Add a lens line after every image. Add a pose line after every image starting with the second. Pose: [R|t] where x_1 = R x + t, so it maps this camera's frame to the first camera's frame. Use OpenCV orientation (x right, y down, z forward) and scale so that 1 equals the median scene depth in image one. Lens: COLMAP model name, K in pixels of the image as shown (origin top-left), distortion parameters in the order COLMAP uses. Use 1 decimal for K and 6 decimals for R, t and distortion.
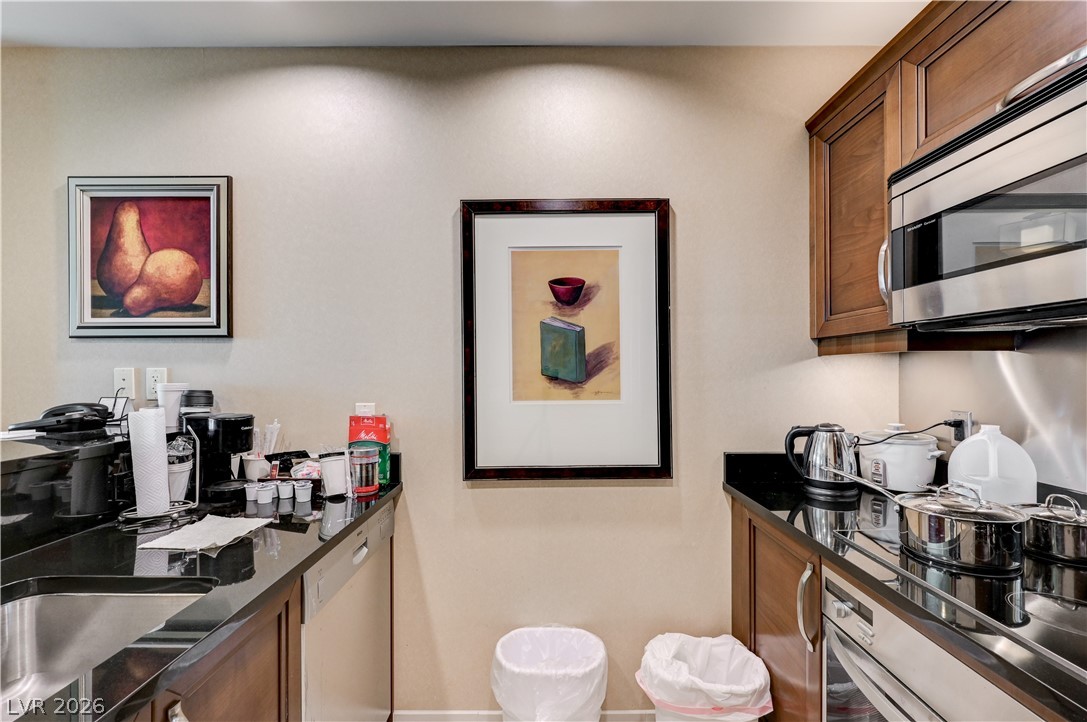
lens RADIAL K [[466.4, 0, 544.8], [0, 466.4, 372.2], [0, 0, 1]] dist [-0.002880, 0.000421]
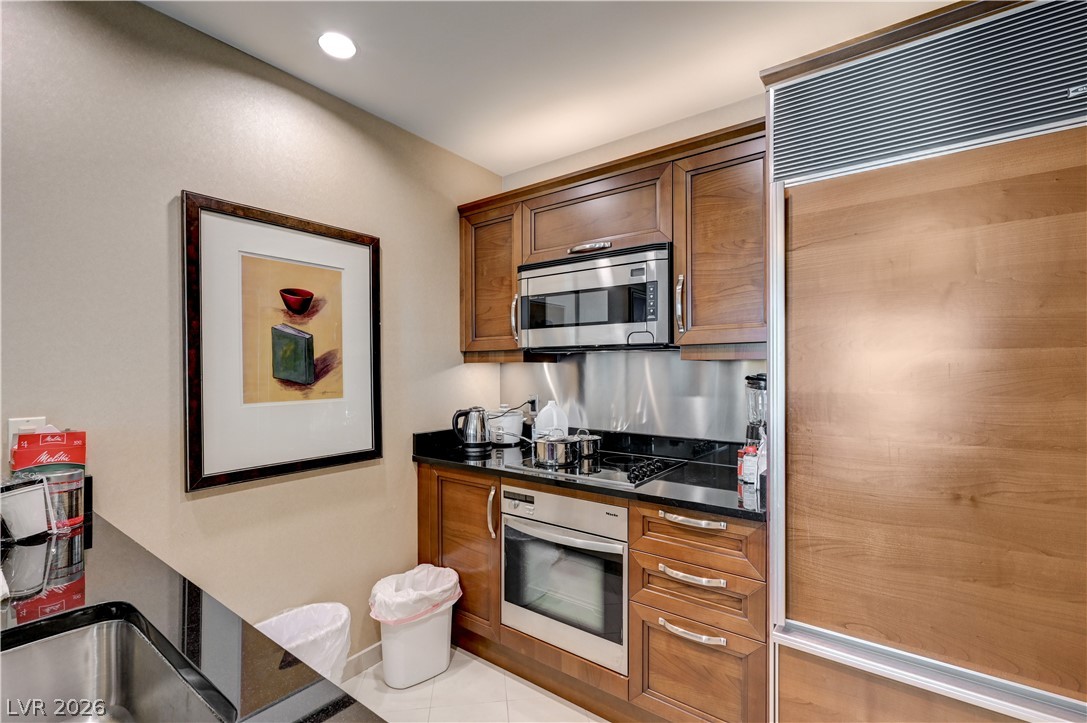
lens RADIAL K [[485.9, 0, 549.1], [0, 485.9, 367.2], [0, 0, 1]] dist [-0.000558, -0.000109]
pose [[0.592942, 0.006508, 0.805219, -0.541965], [0.001003, 0.999961, -0.008820, -0.008061], [-0.805245, 0.006037, 0.592912, -0.160953]]
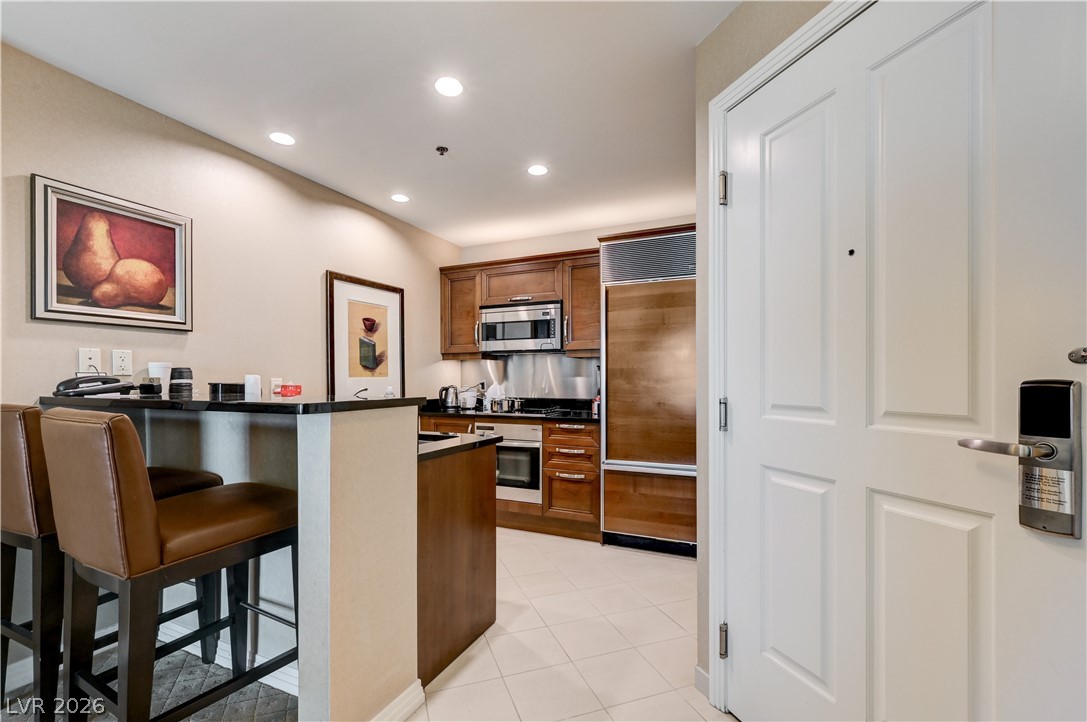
lens RADIAL K [[466.4, 0, 544.8], [0, 466.4, 372.2], [0, 0, 1]] dist [-0.002880, 0.000421]
pose [[0.414465, 0.014467, 0.909950, -1.569876], [0.002442, 0.999852, -0.017009, 0.078123], [-0.910062, 0.009272, 0.414368, -0.587394]]
